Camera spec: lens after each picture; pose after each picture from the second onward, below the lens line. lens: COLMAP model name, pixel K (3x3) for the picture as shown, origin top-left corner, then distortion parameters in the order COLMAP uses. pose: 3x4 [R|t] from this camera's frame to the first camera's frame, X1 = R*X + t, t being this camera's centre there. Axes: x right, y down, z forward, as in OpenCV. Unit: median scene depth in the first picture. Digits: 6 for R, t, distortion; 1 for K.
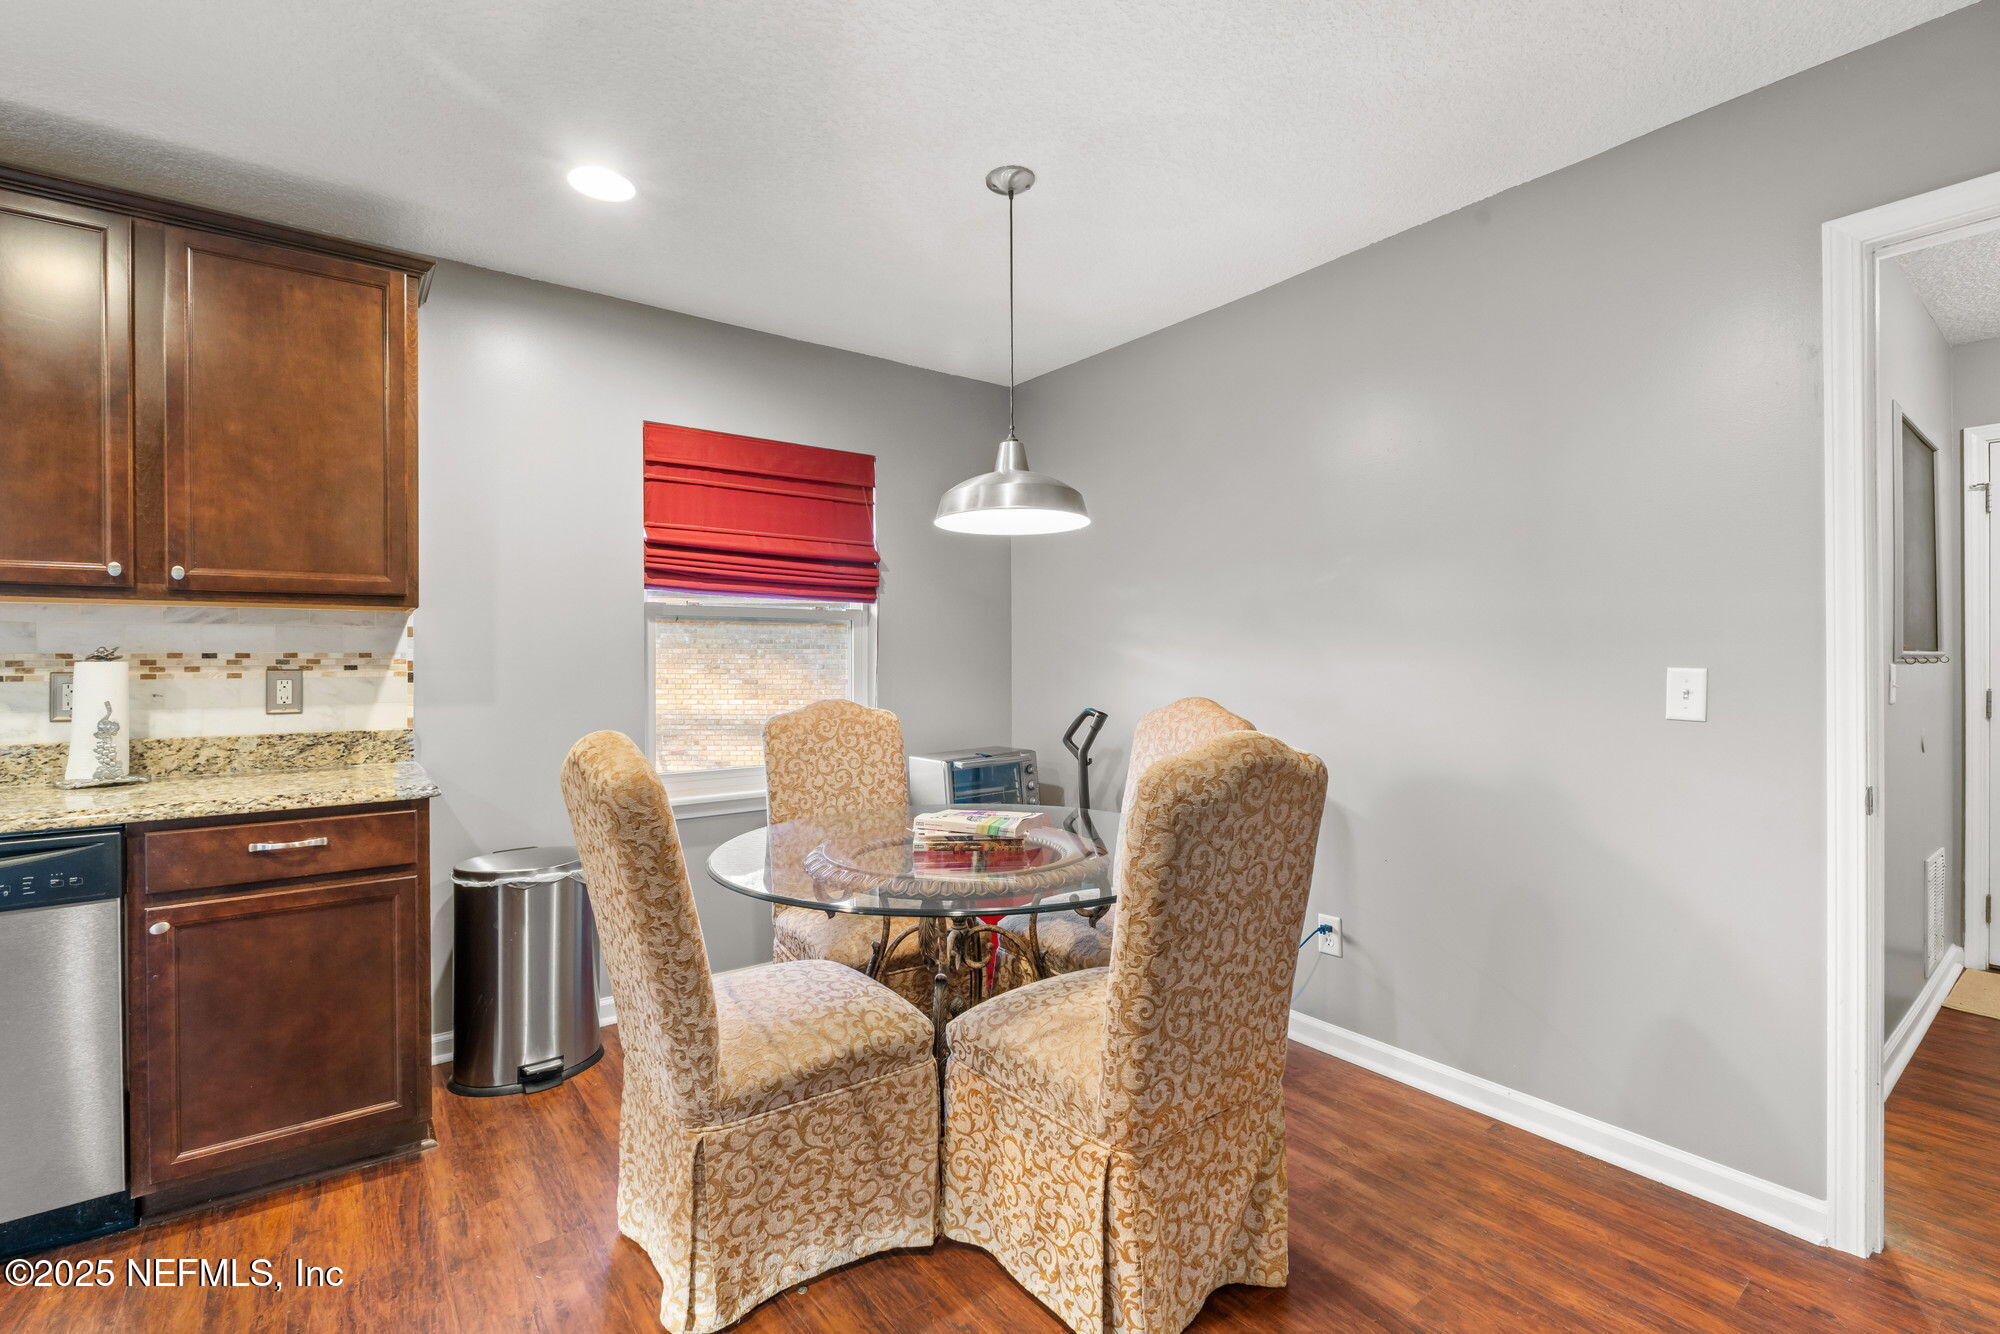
lens RADIAL K [[872.6, 0, 982.5], [0, 872.6, 659.9], [0, 0, 1]] dist [-0.009949, 0.000685]
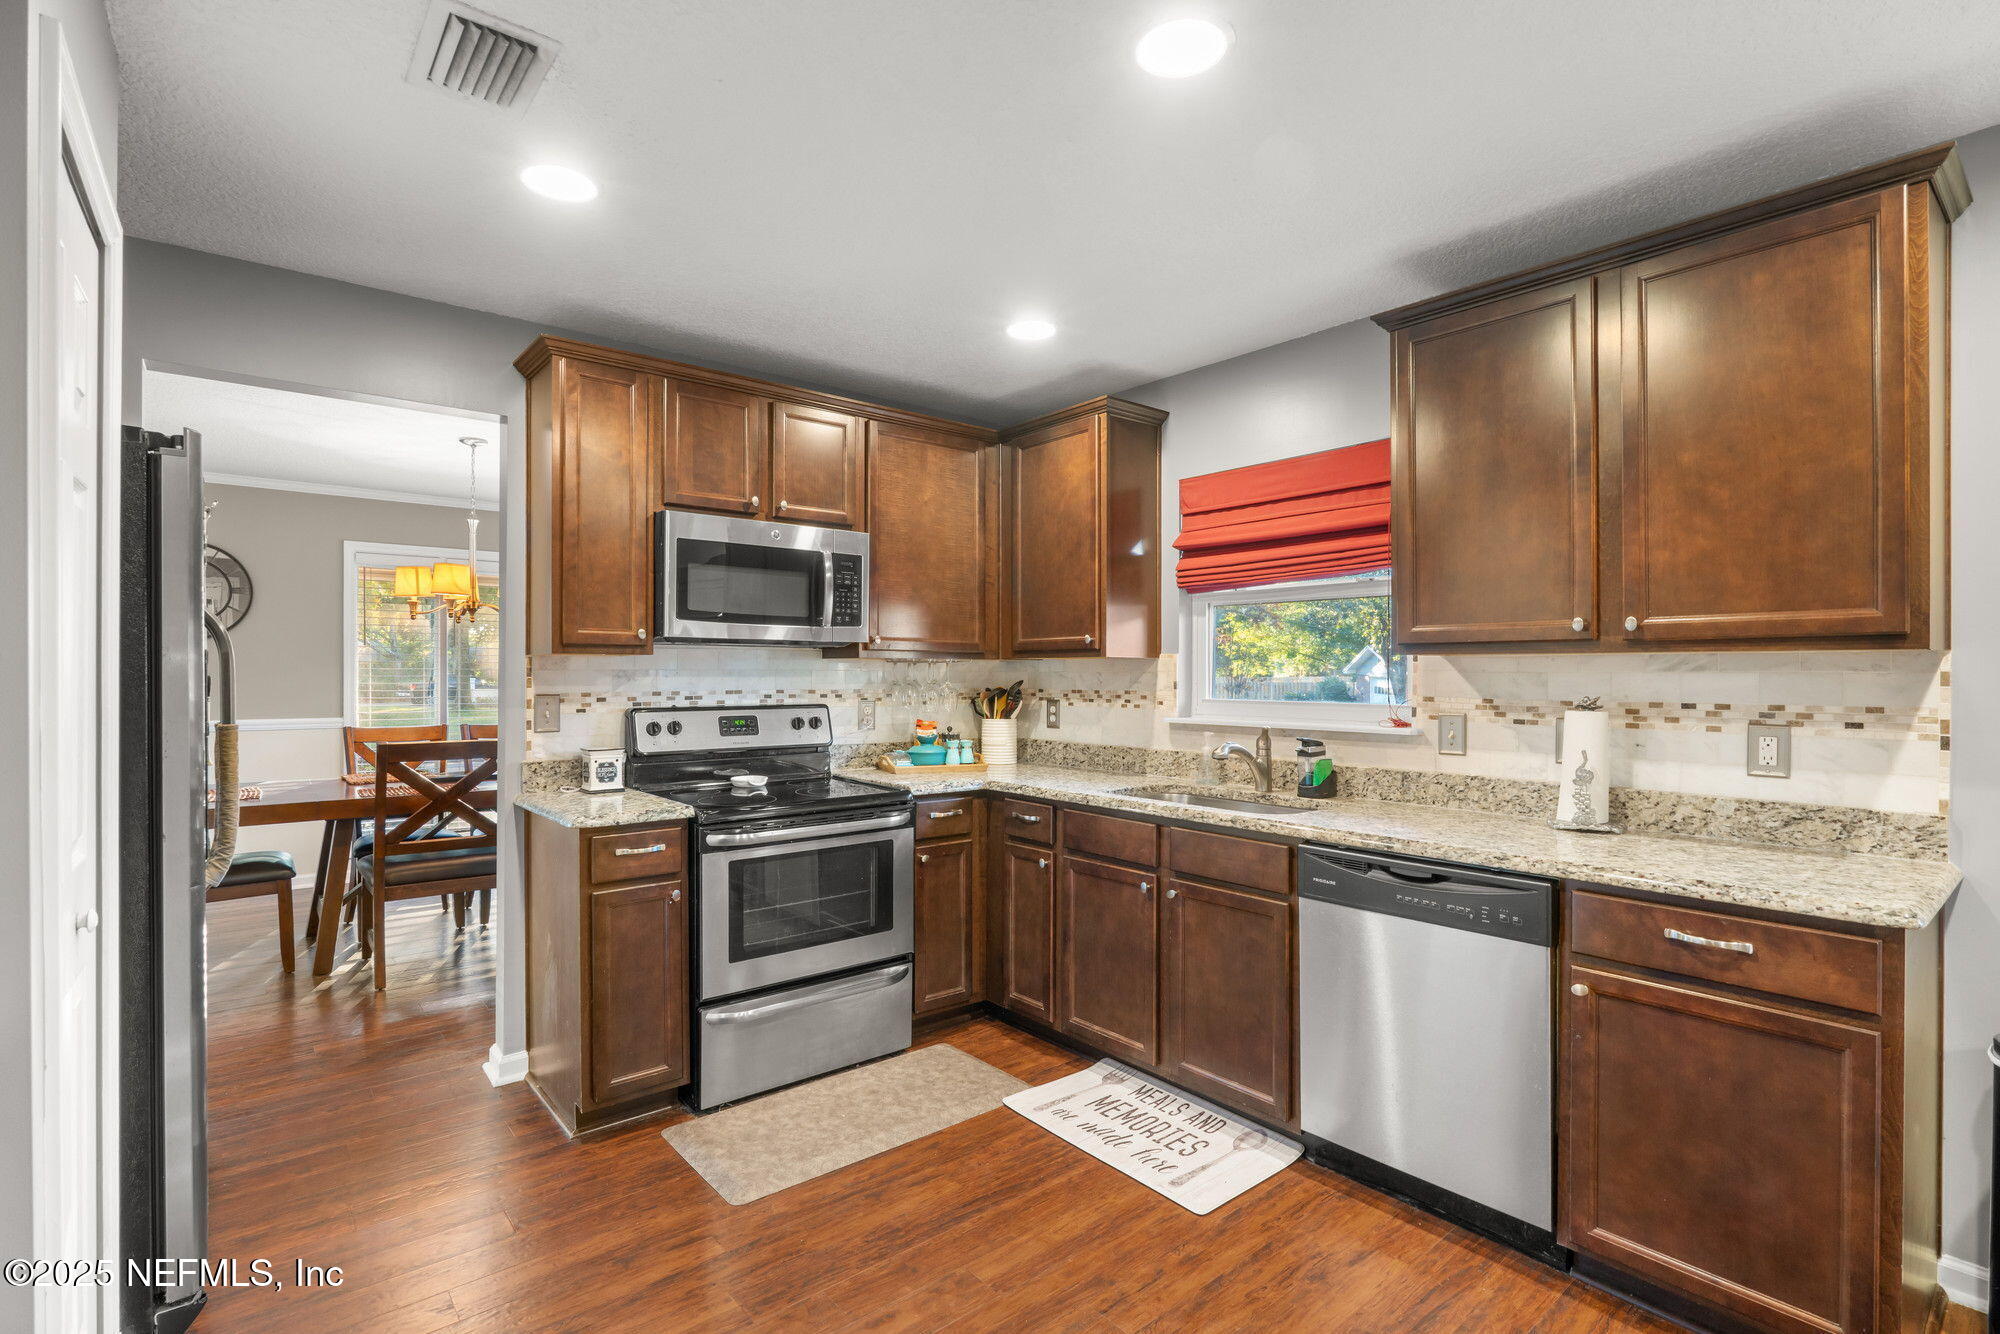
lens RADIAL K [[939.1, 0, 1002.2], [0, 939.1, 673.8], [0, 0, 1]] dist [-0.004825, -0.000200]
pose [[0.062672, 0.005533, -0.998019, 0.061565], [-0.002598, 0.999982, 0.005380, -0.044952], [0.998031, 0.002255, 0.062686, 0.217584]]
